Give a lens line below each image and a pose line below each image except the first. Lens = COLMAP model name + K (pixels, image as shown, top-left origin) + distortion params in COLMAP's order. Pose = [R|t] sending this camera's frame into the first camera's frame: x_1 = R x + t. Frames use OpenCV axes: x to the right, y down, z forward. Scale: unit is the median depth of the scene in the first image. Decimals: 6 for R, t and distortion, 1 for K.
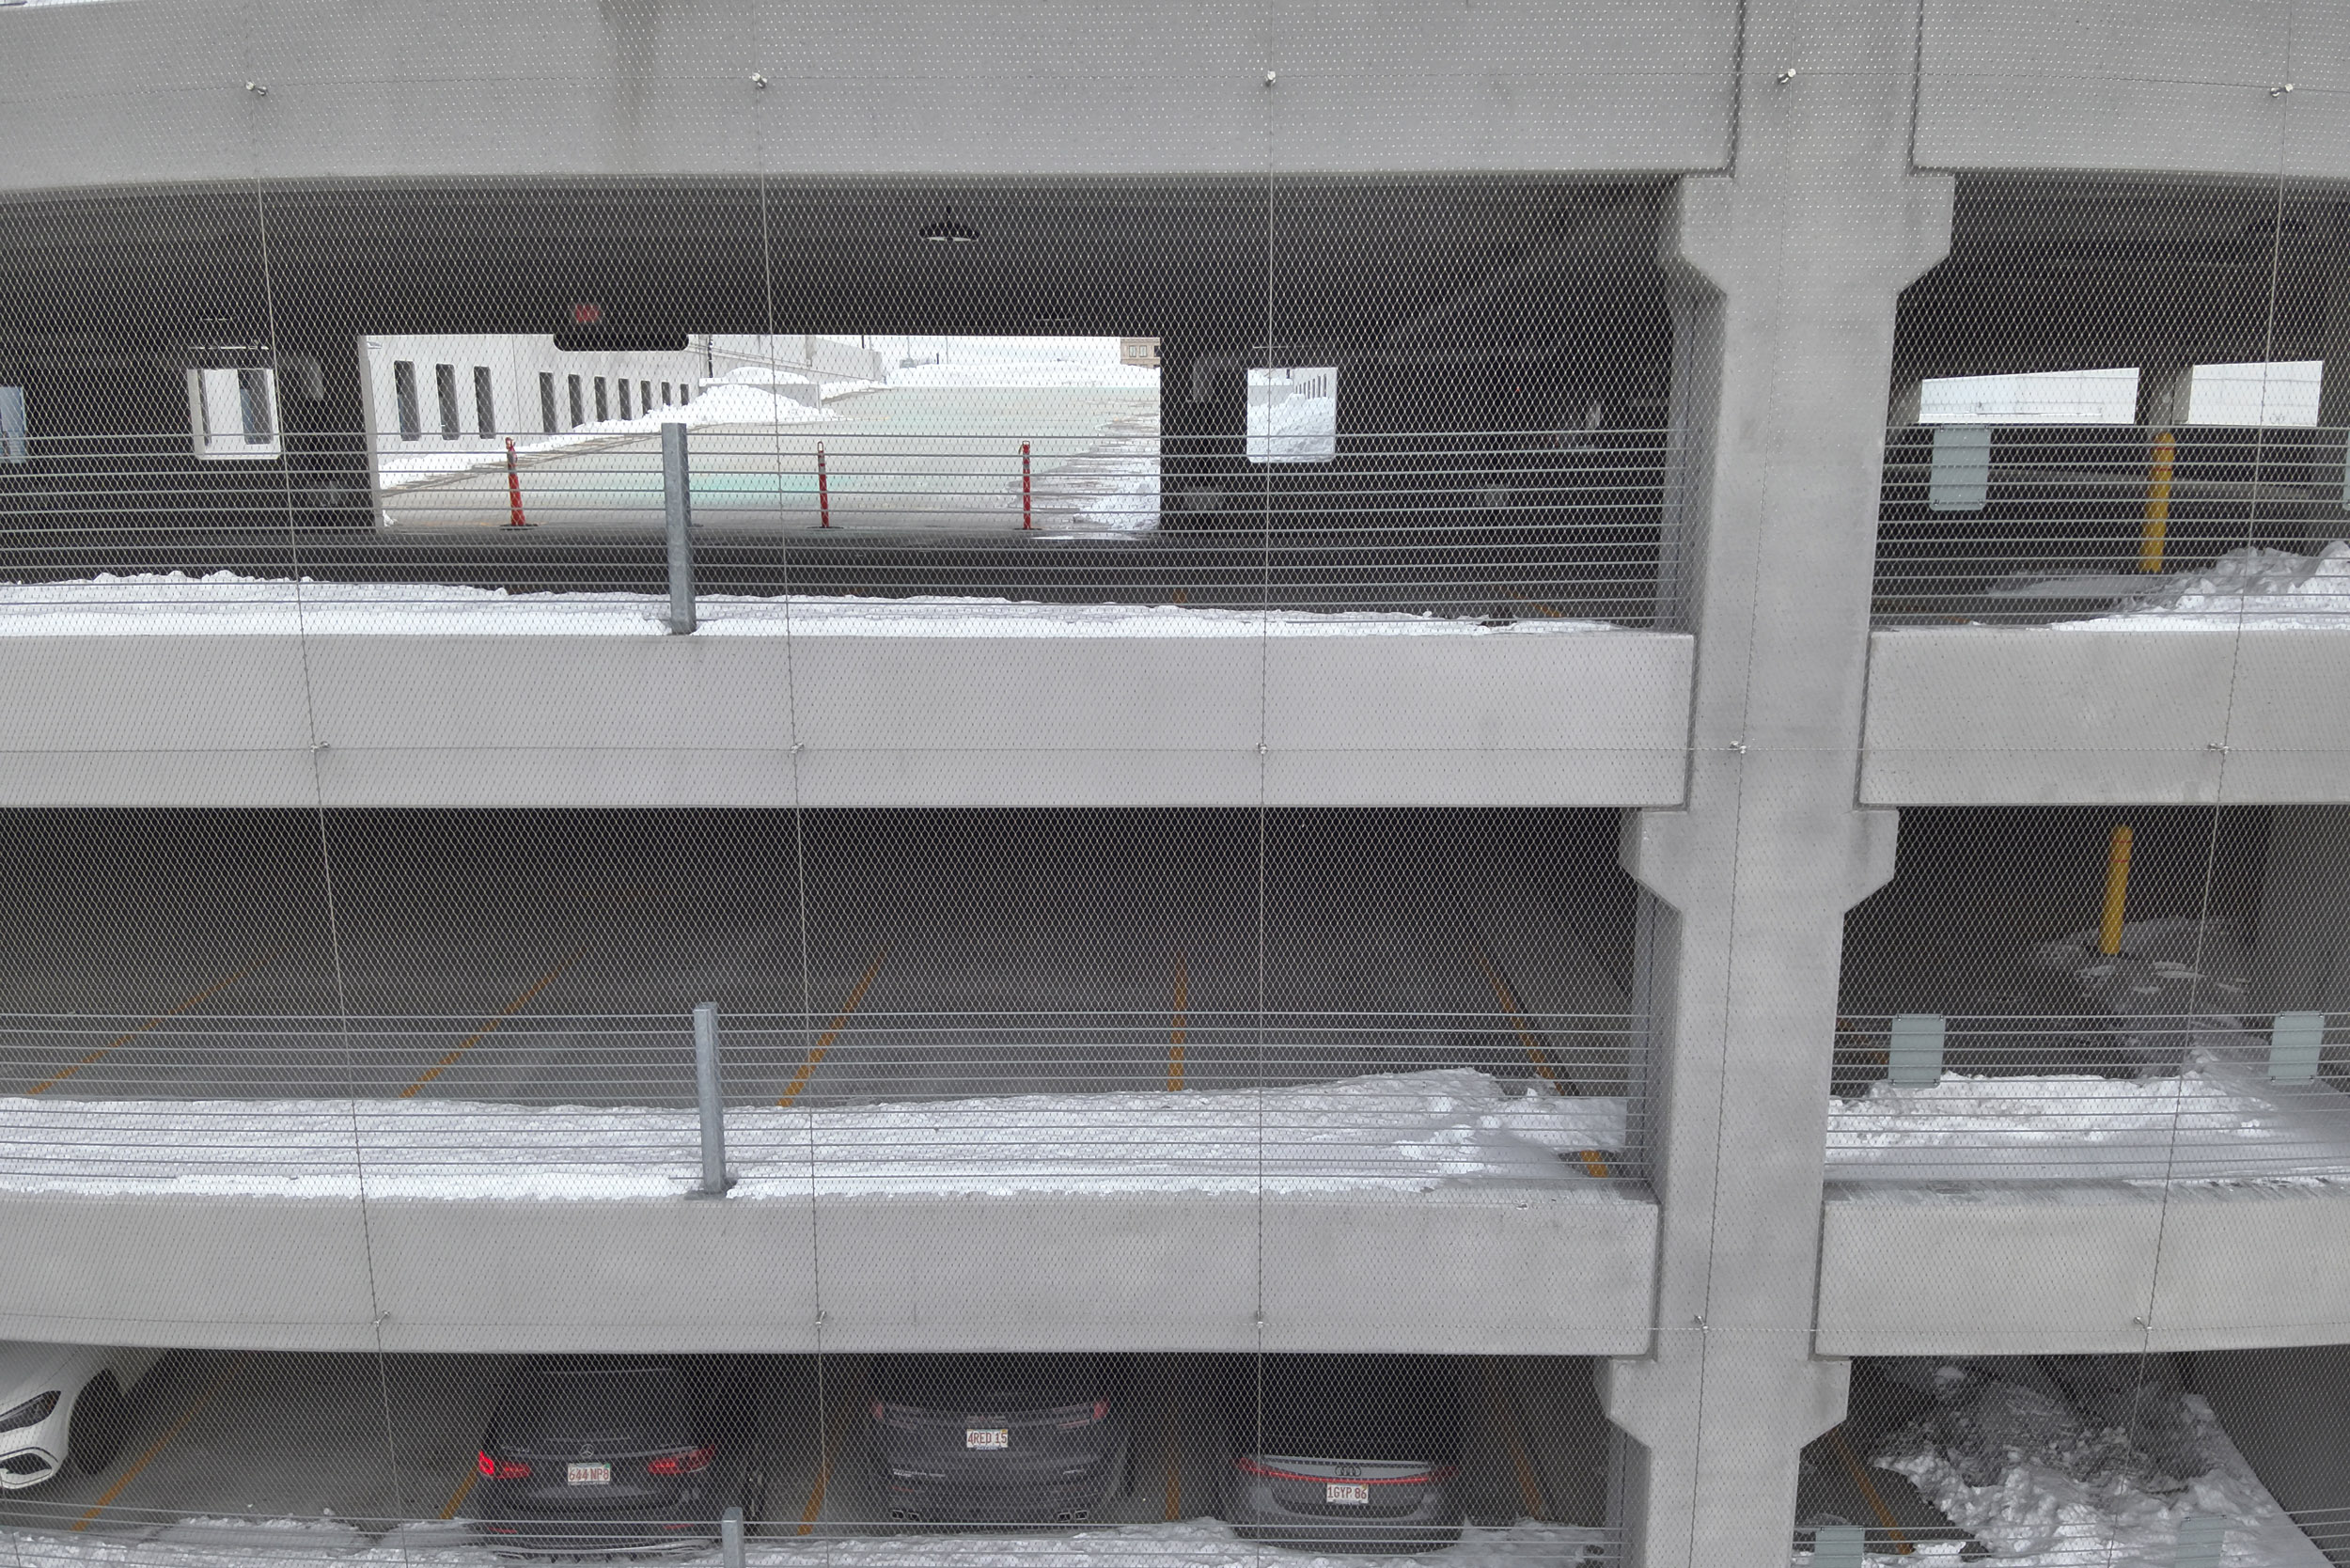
lens RADIAL K [[1705.1, 0, 1156.5], [0, 1705.1, 795.7], [0, 0, 1]] dist [0.136026, -0.243602]
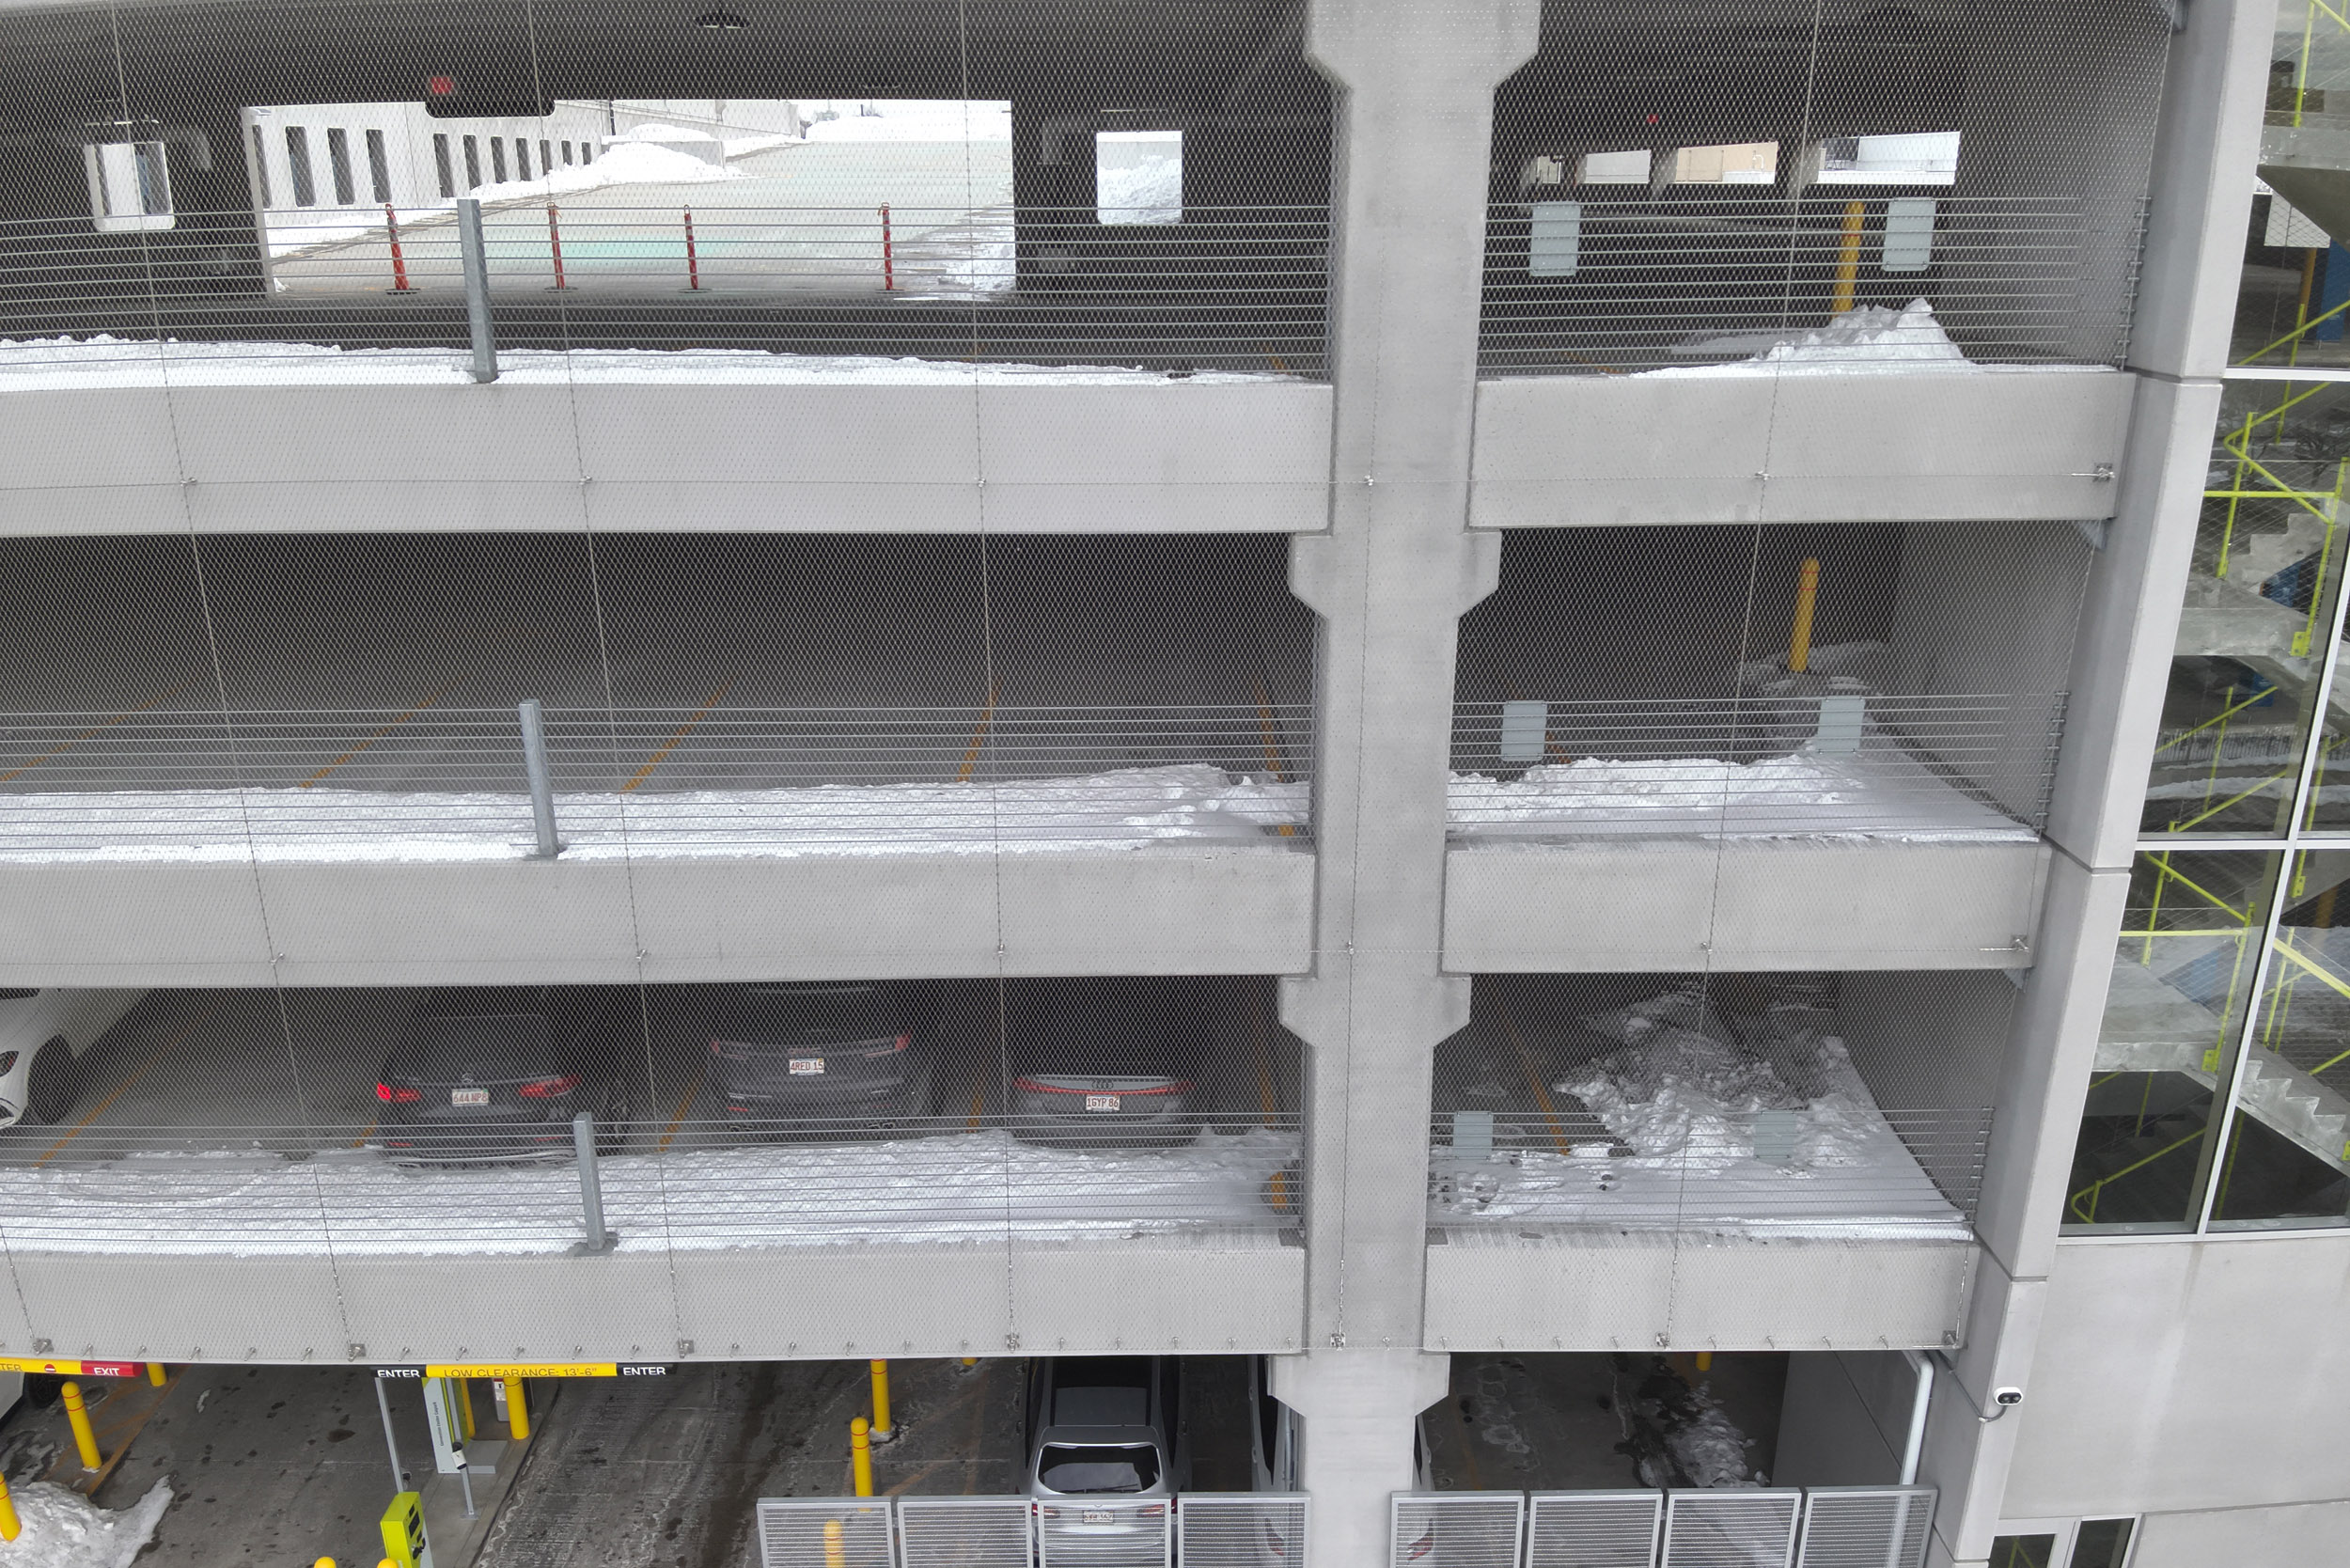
lens RADIAL K [[1705.1, 0, 1156.5], [0, 1705.1, 795.7], [0, 0, 1]] dist [0.136026, -0.243602]
pose [[0.999760, -0.008450, 0.020212, 0.143892], [0.005776, 0.991643, 0.128882, 0.032599], [-0.021132, -0.128735, 0.991454, -0.204092]]
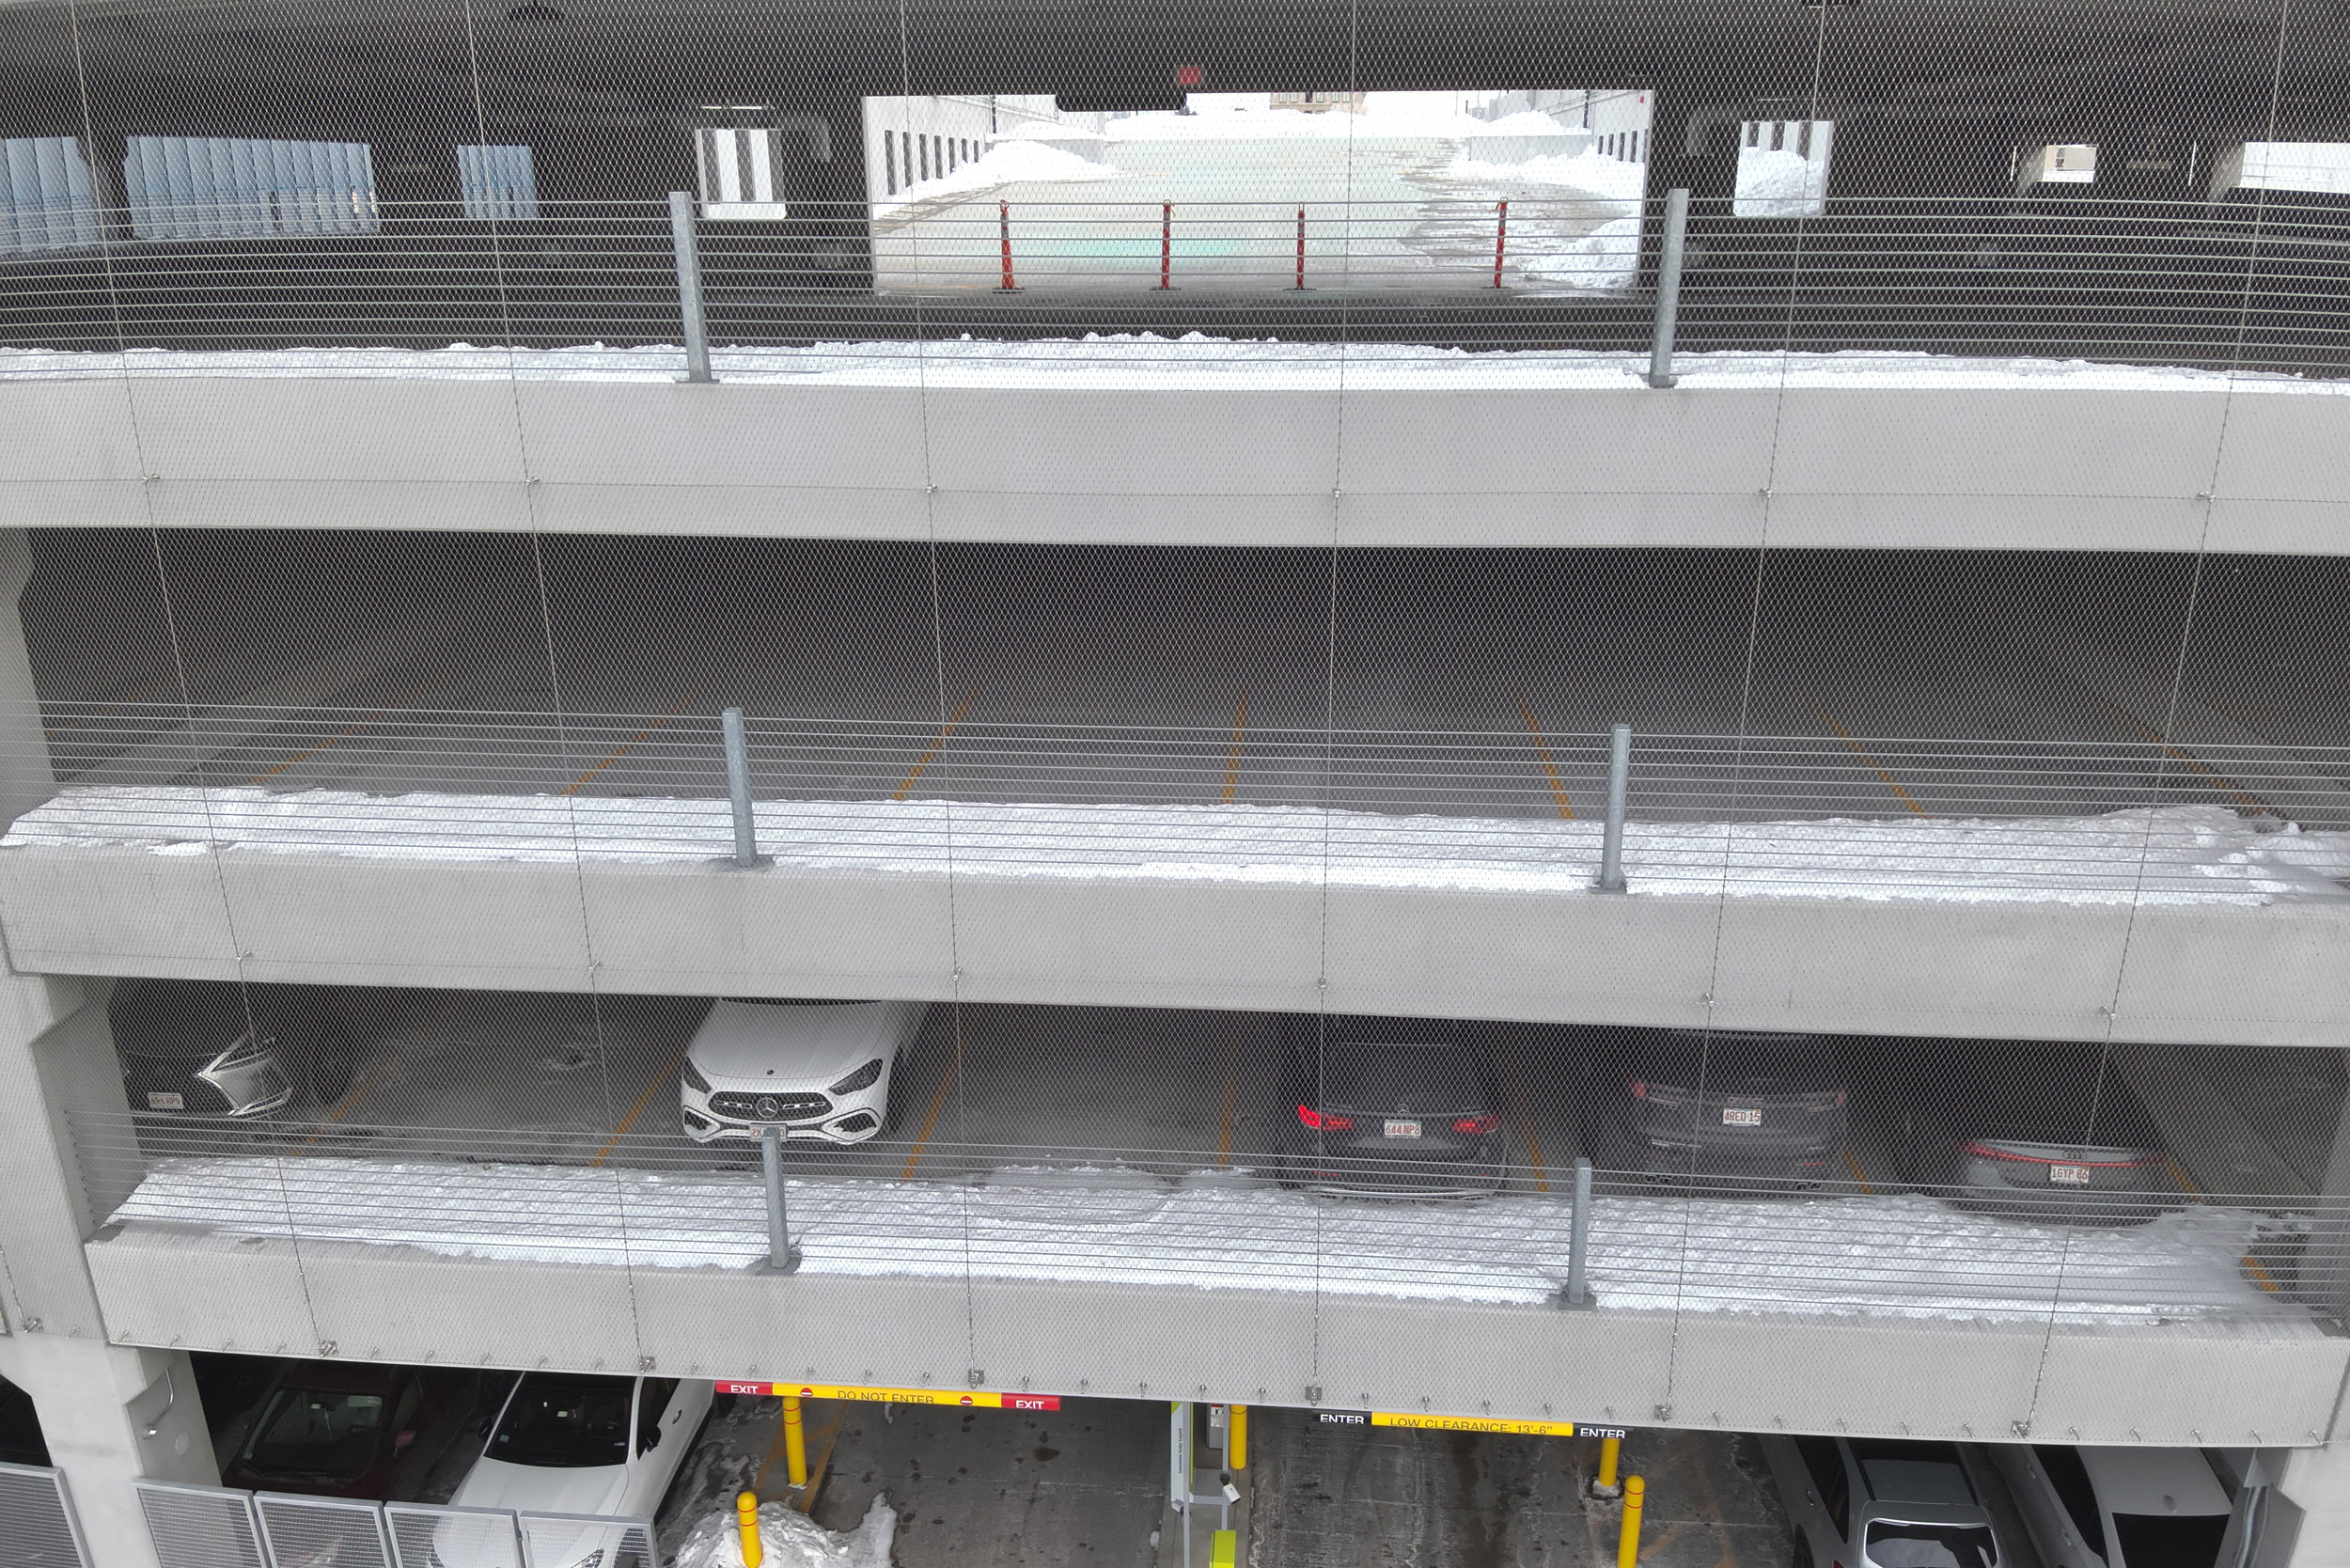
lens RADIAL K [[1705.1, 0, 1156.5], [0, 1705.1, 795.7], [0, 0, 1]] dist [0.136026, -0.243602]
pose [[0.998120, 0.020968, -0.057593, -0.481985], [-0.013321, 0.991414, 0.130081, 0.023082], [0.059826, -0.129069, 0.989829, -0.136291]]
